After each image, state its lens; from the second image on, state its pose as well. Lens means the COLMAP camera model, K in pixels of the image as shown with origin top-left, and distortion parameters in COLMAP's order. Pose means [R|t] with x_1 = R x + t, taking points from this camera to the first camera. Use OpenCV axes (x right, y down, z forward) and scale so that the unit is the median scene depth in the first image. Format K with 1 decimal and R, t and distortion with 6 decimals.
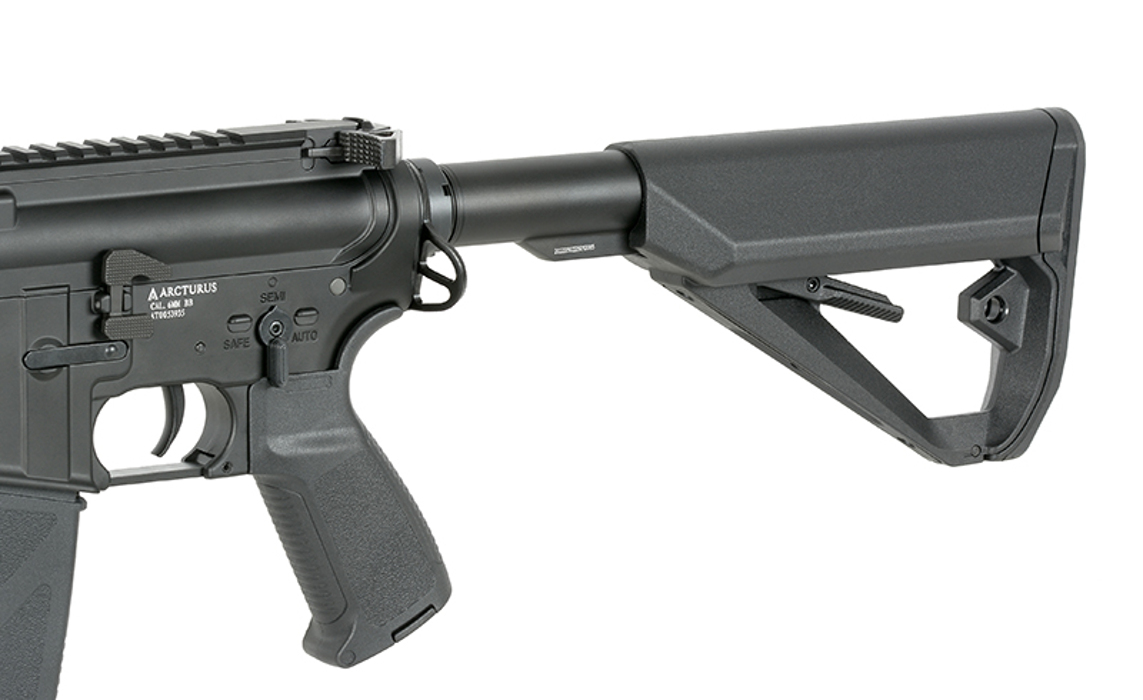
lens RADIAL K [[5451.0, 0, 574.9], [0, 5451.0, 351.1], [0, 0, 1]] dist [0.209526, 0.000000]
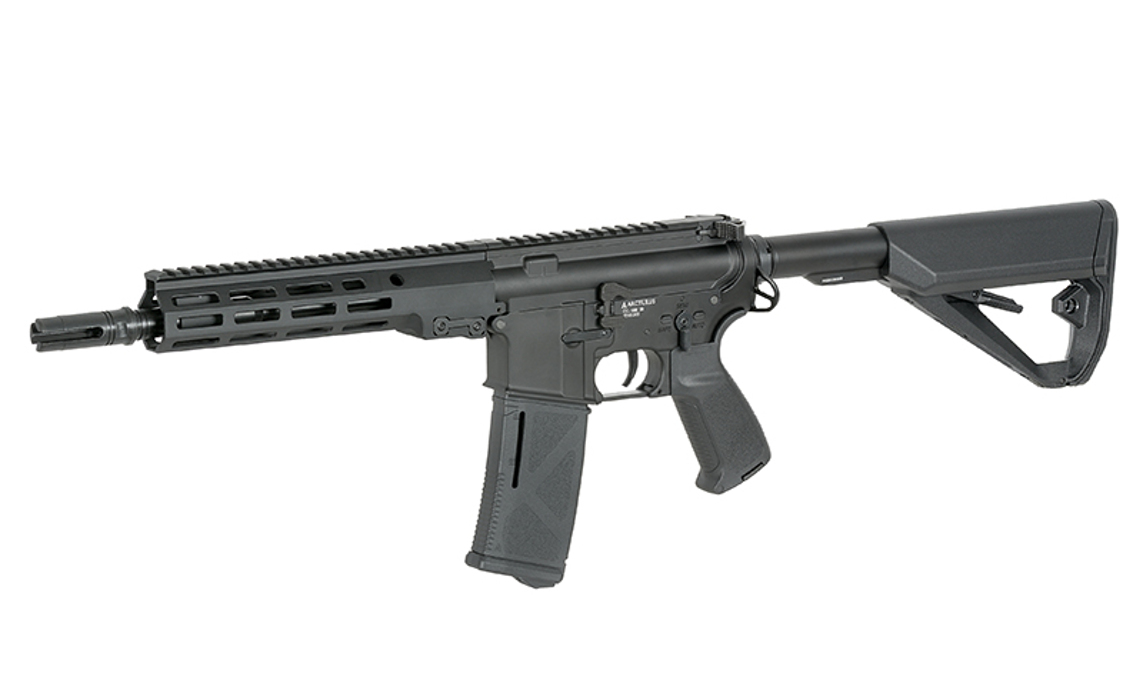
lens RADIAL K [[5451.0, 0, 568.1], [0, 5451.0, 352.3], [0, 0, 1]] dist [0.209526, 0.000000]
pose [[0.999732, -0.006535, -0.022187, -0.052813], [0.006585, 0.999976, 0.002188, 0.002341], [0.022172, -0.002333, 0.999751, -0.971809]]
